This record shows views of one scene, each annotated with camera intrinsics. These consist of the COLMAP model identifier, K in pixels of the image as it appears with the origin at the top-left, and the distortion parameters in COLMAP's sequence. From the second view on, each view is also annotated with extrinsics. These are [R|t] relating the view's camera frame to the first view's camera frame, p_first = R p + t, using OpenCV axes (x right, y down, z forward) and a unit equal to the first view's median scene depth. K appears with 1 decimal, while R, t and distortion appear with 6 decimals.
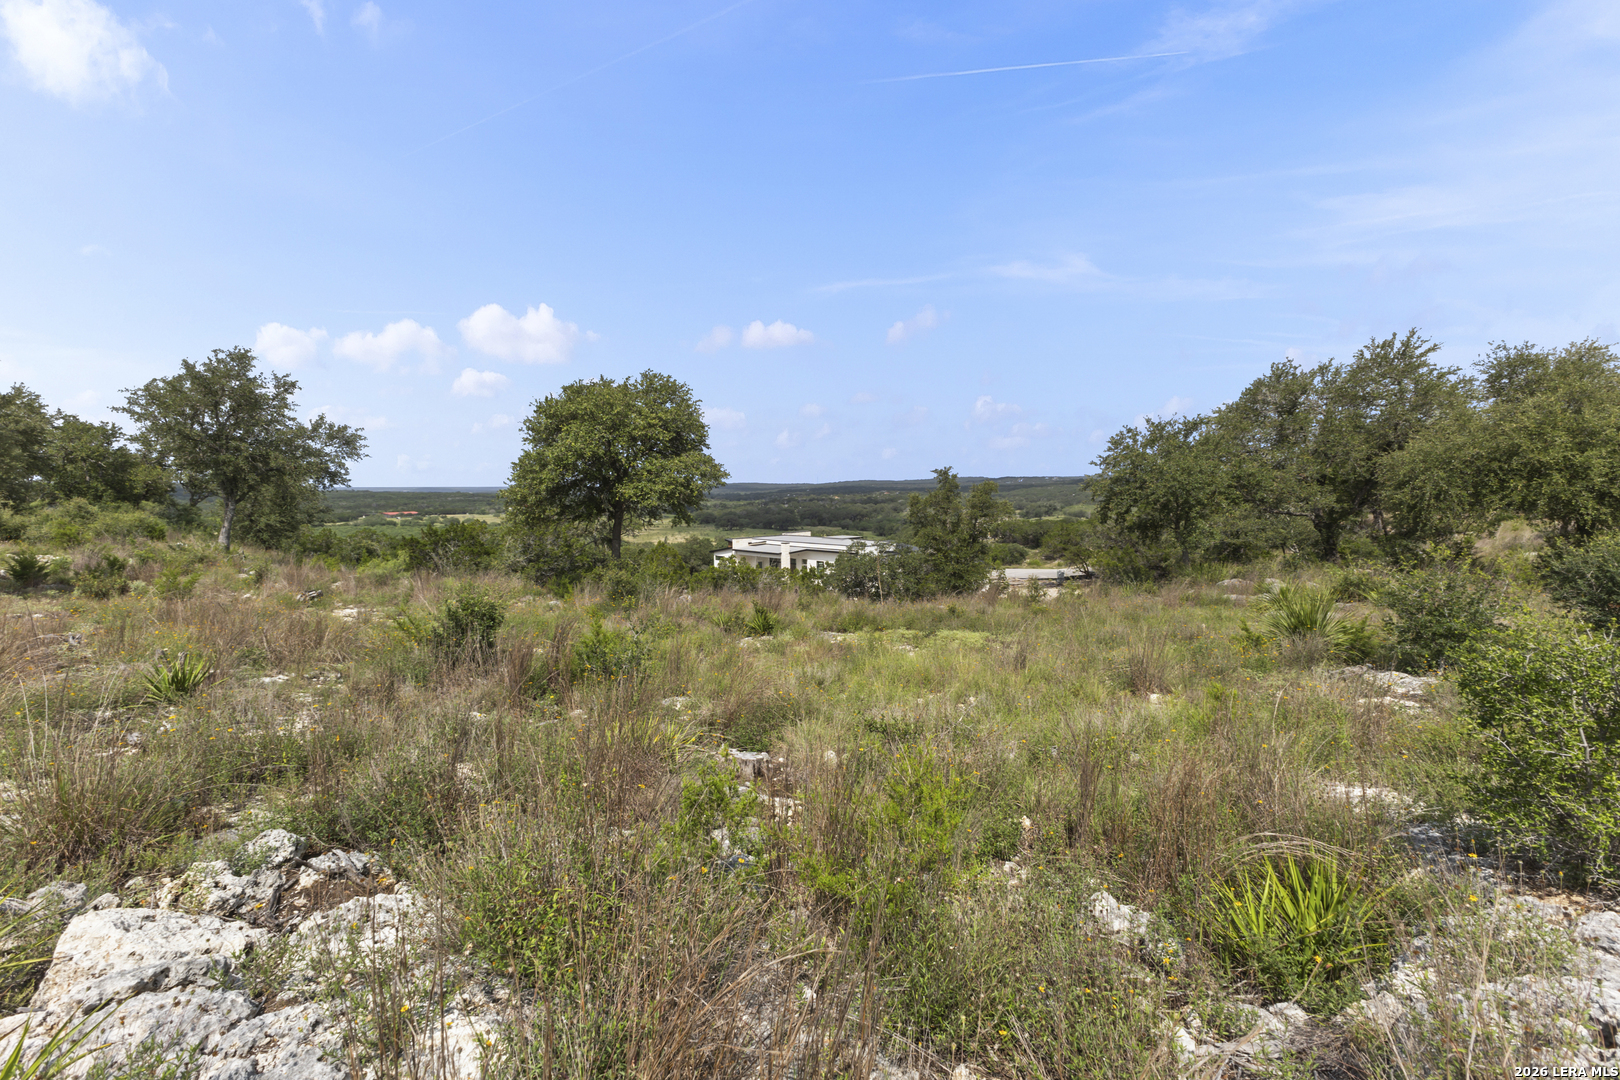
lens RADIAL K [[701.5, 0, 804.7], [0, 701.5, 535.1], [0, 0, 1]] dist [0.006340, 0.000254]
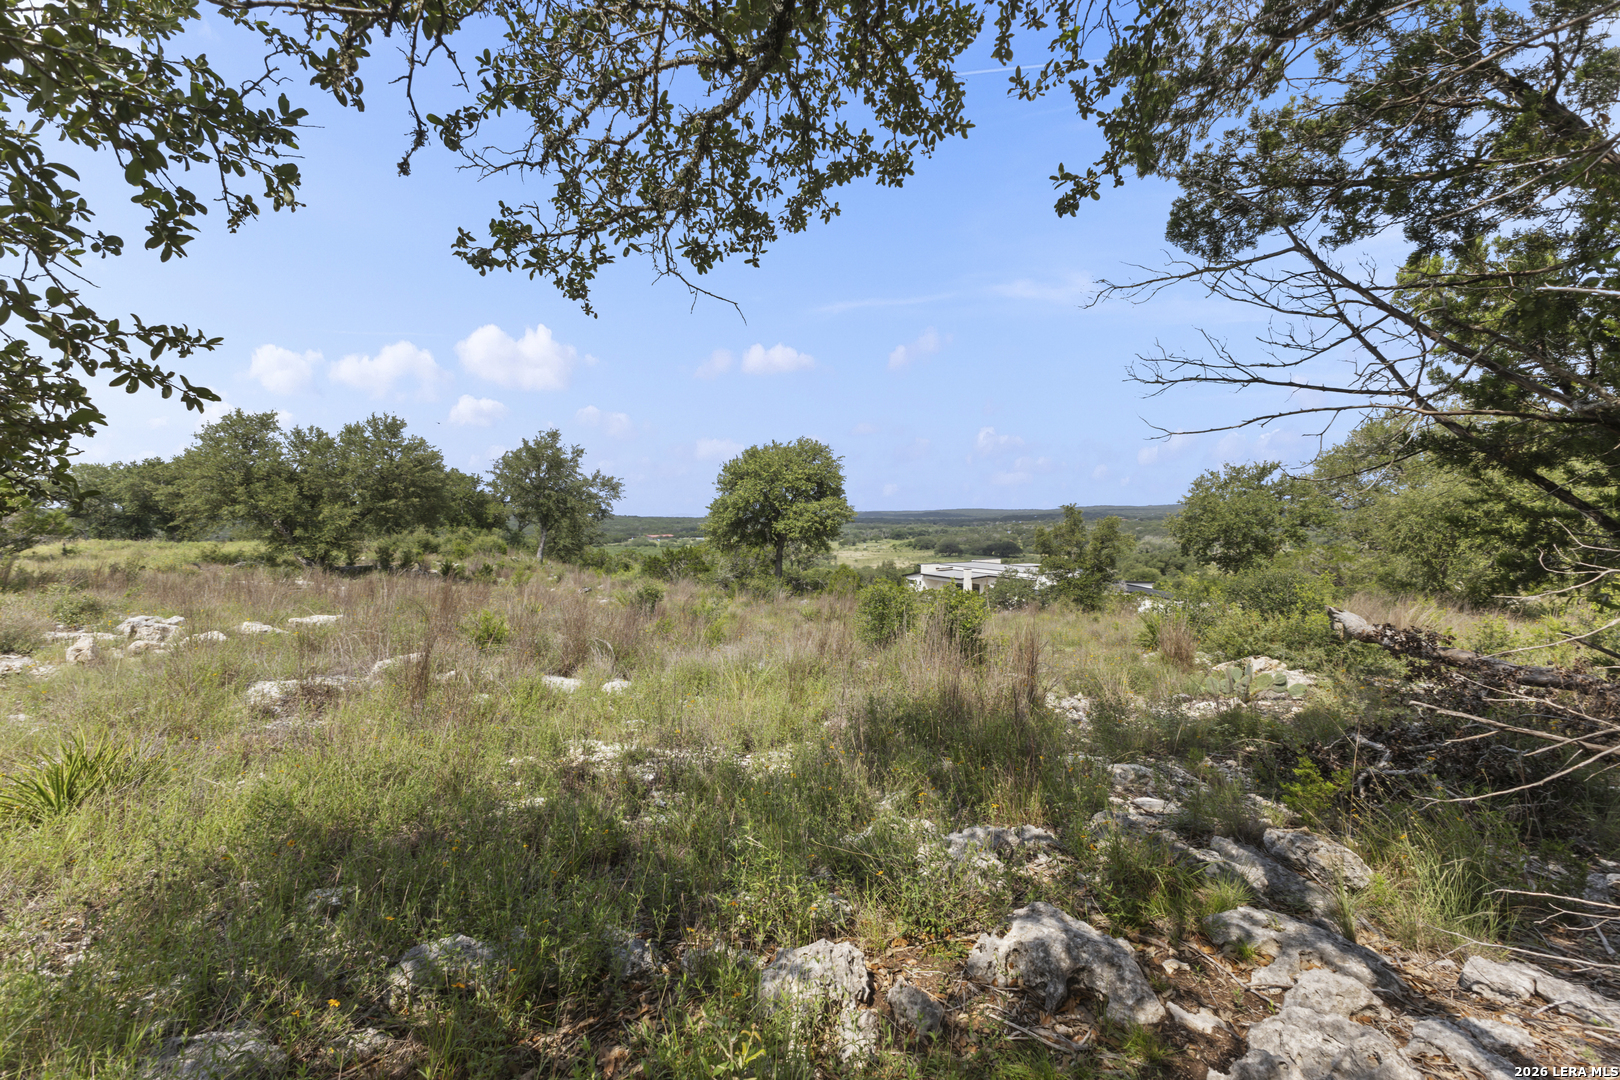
lens RADIAL K [[701.5, 0, 804.7], [0, 701.5, 535.1], [0, 0, 1]] dist [0.006340, 0.000254]
pose [[0.948776, 0.010602, -0.315771, 0.180484], [-0.022009, 0.999227, -0.032581, -0.000284], [0.315182, 0.037862, 0.948276, -0.238600]]
